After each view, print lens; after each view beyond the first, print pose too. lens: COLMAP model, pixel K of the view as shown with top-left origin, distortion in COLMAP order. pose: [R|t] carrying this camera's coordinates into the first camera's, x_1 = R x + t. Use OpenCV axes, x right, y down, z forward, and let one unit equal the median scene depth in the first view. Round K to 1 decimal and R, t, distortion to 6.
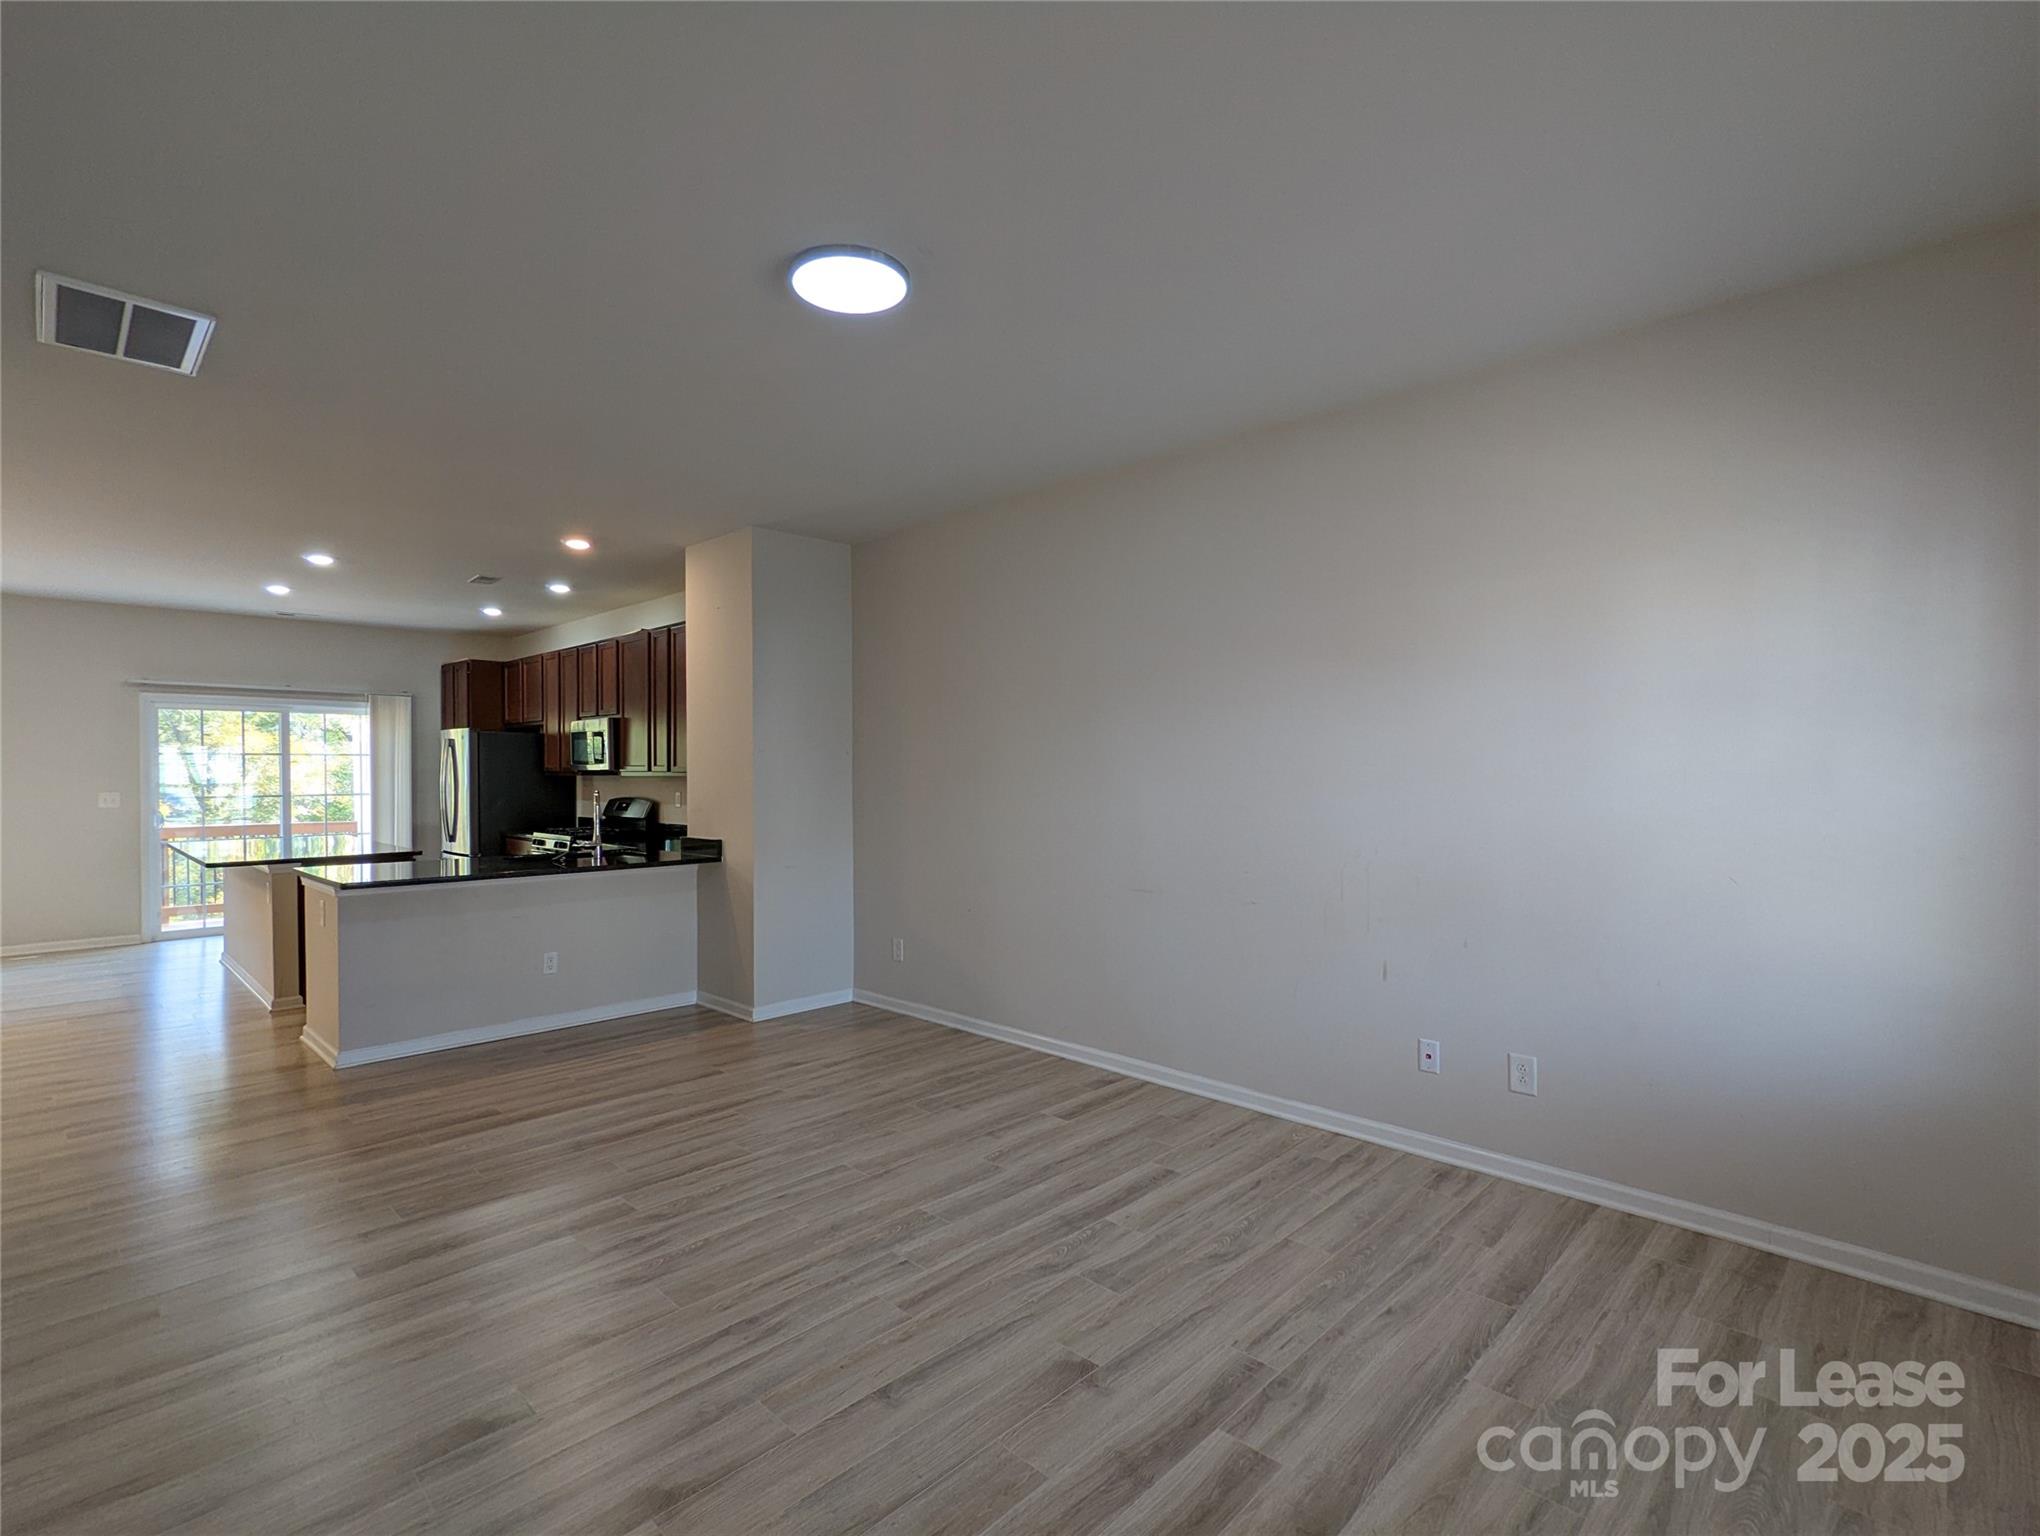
lens RADIAL K [[964.4, 0, 1033.2], [0, 964.4, 772.9], [0, 0, 1]] dist [-0.000680, 0.001257]
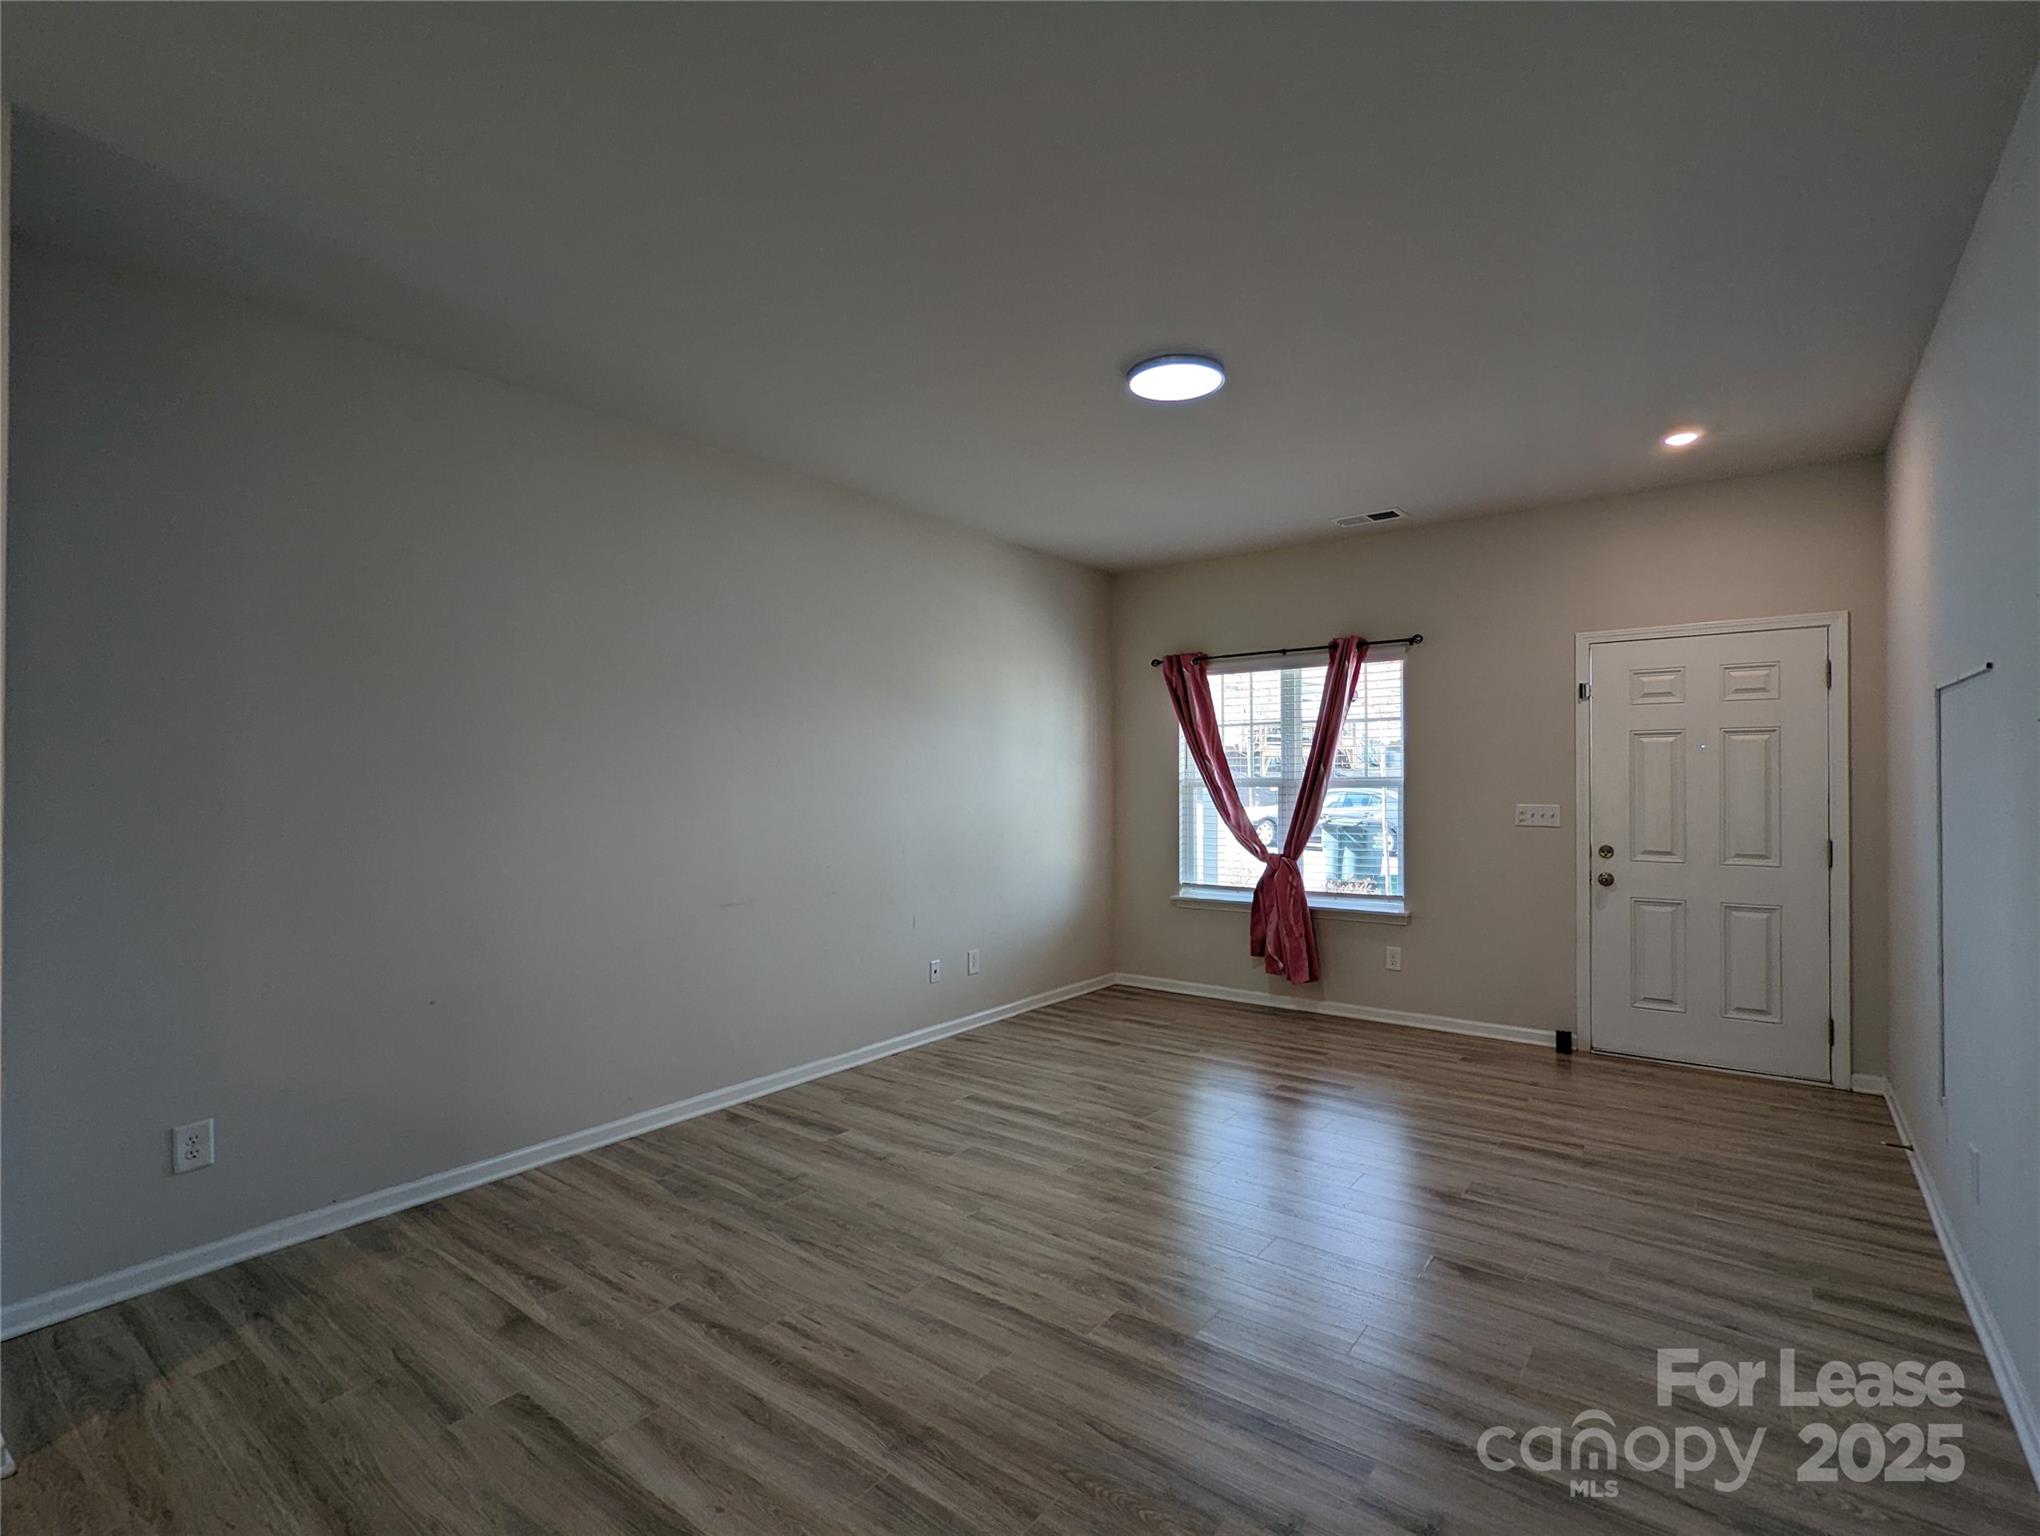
lens RADIAL K [[964.4, 0, 1036.8], [0, 964.4, 777.7], [0, 0, 1]] dist [-0.000680, 0.001257]
pose [[-0.111065, 0.006701, 0.993791, -0.979519], [0.011706, 0.999917, -0.005434, 0.013410], [-0.993744, 0.011030, -0.111134, 0.941504]]
